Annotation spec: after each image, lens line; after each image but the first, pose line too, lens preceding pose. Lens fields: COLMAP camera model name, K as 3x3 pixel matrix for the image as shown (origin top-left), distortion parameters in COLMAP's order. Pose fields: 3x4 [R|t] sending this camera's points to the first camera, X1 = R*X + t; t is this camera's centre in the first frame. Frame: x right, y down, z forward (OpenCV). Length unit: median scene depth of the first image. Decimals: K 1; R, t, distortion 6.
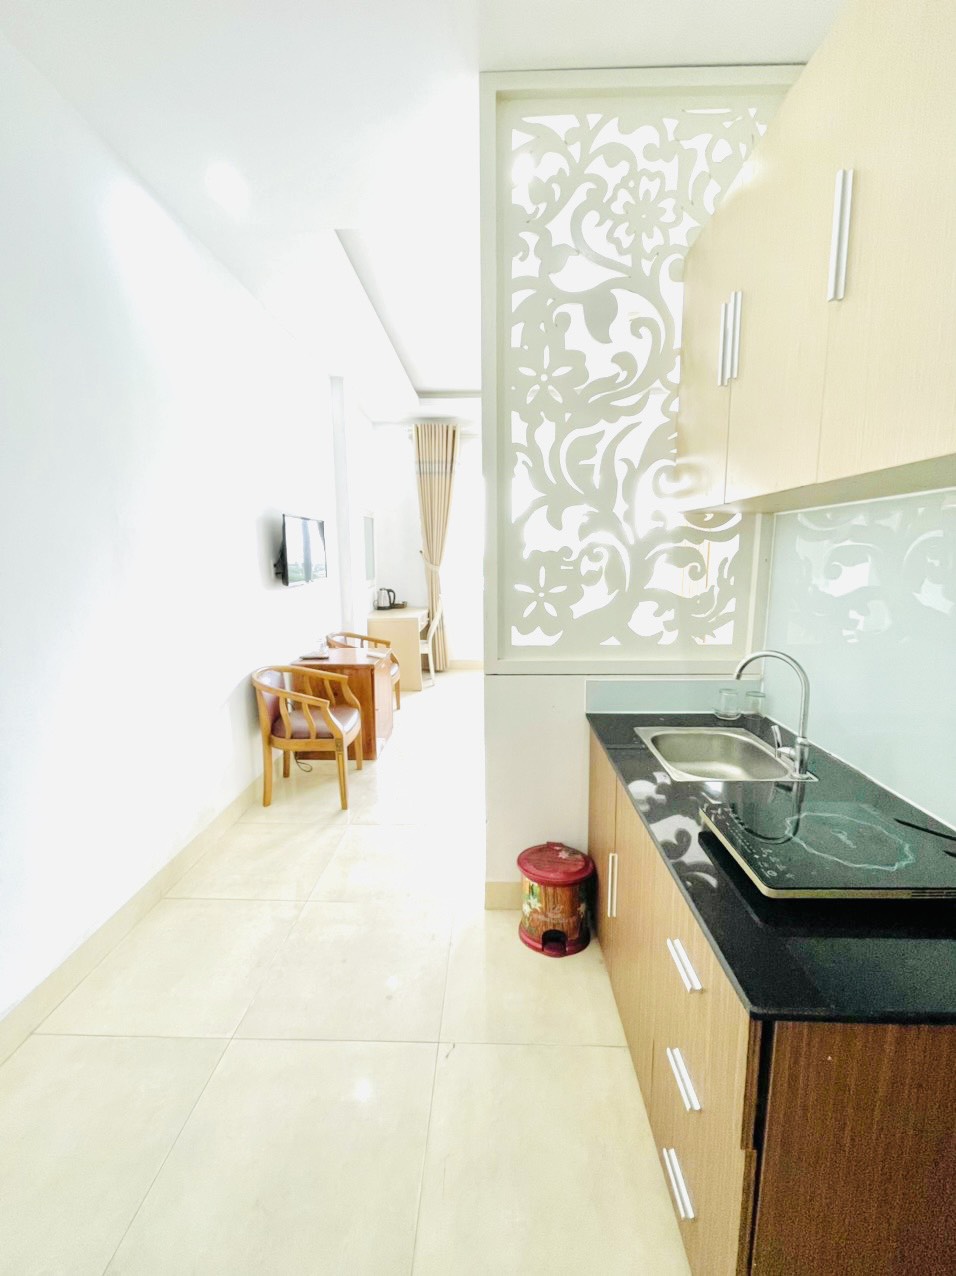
lens RADIAL K [[520.2, 0, 485.1], [0, 520.2, 635.7], [0, 0, 1]] dist [-0.000406, 0.005781]
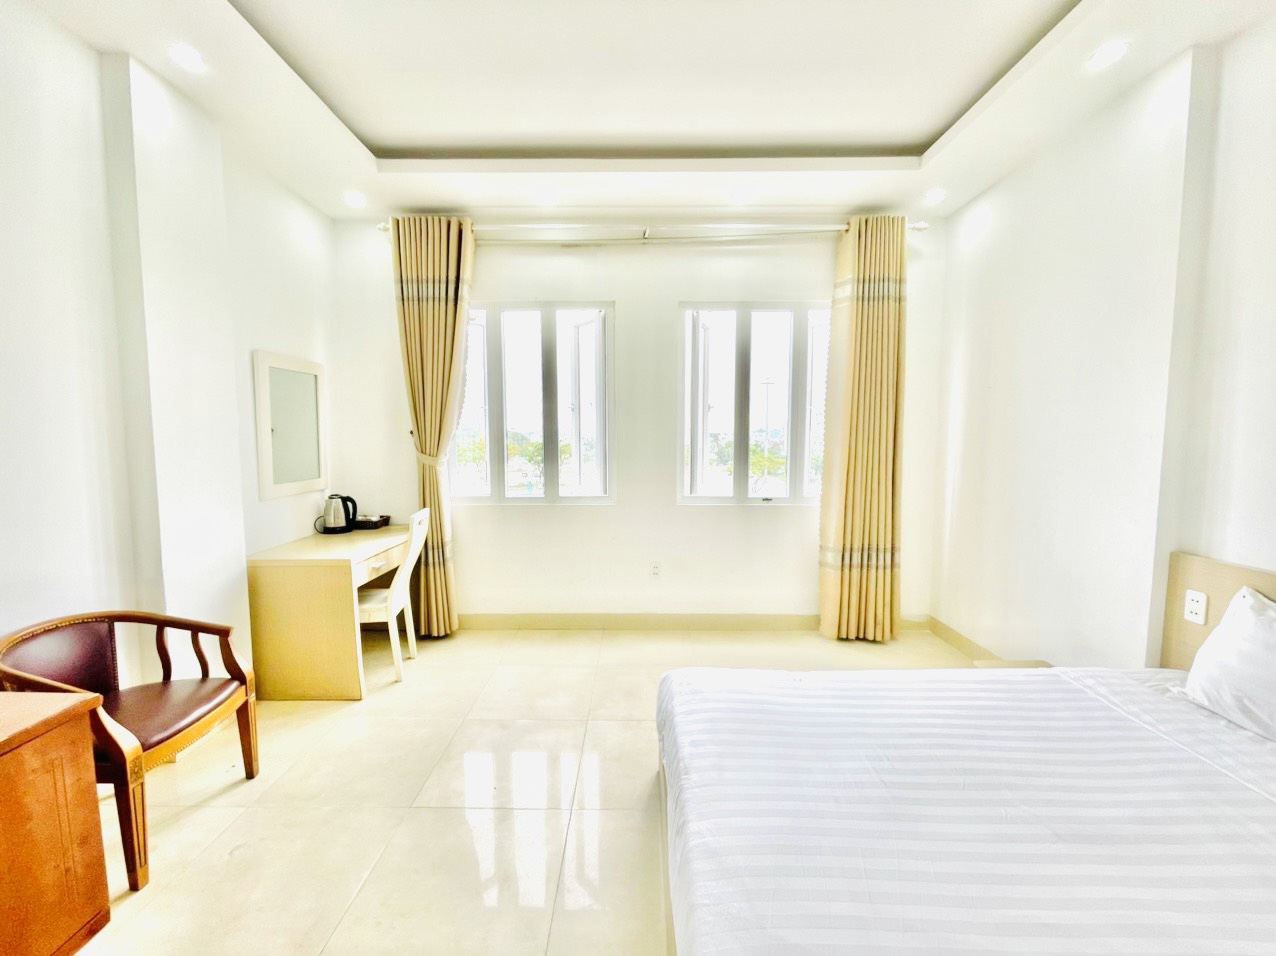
lens RADIAL K [[520.2, 0, 633.6], [0, 520.2, 479.5], [0, 0, 1]] dist [-0.000406, 0.005781]
pose [[0.999884, 0.008807, 0.012401, 0.397566], [-0.007950, 0.997686, -0.067517, -0.222821], [-0.012967, 0.067411, 0.997641, 1.298552]]
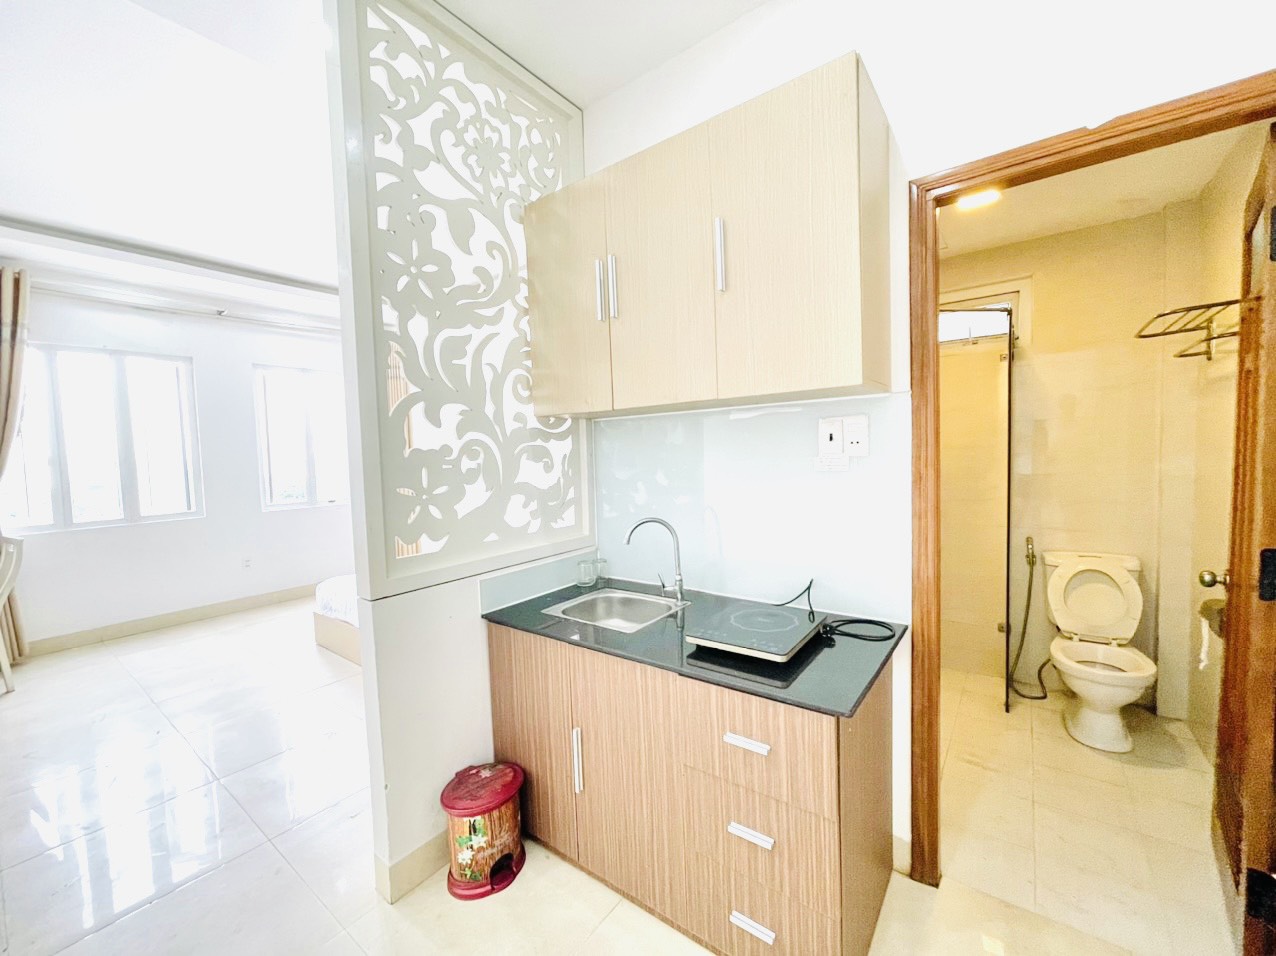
lens RADIAL K [[520.2, 0, 633.6], [0, 520.2, 479.5], [0, 0, 1]] dist [-0.000406, 0.005781]
pose [[0.586835, -0.056044, 0.807765, -0.433095], [0.154605, 0.987003, -0.043840, -0.013452], [-0.794809, 0.150612, 0.587873, 0.176916]]
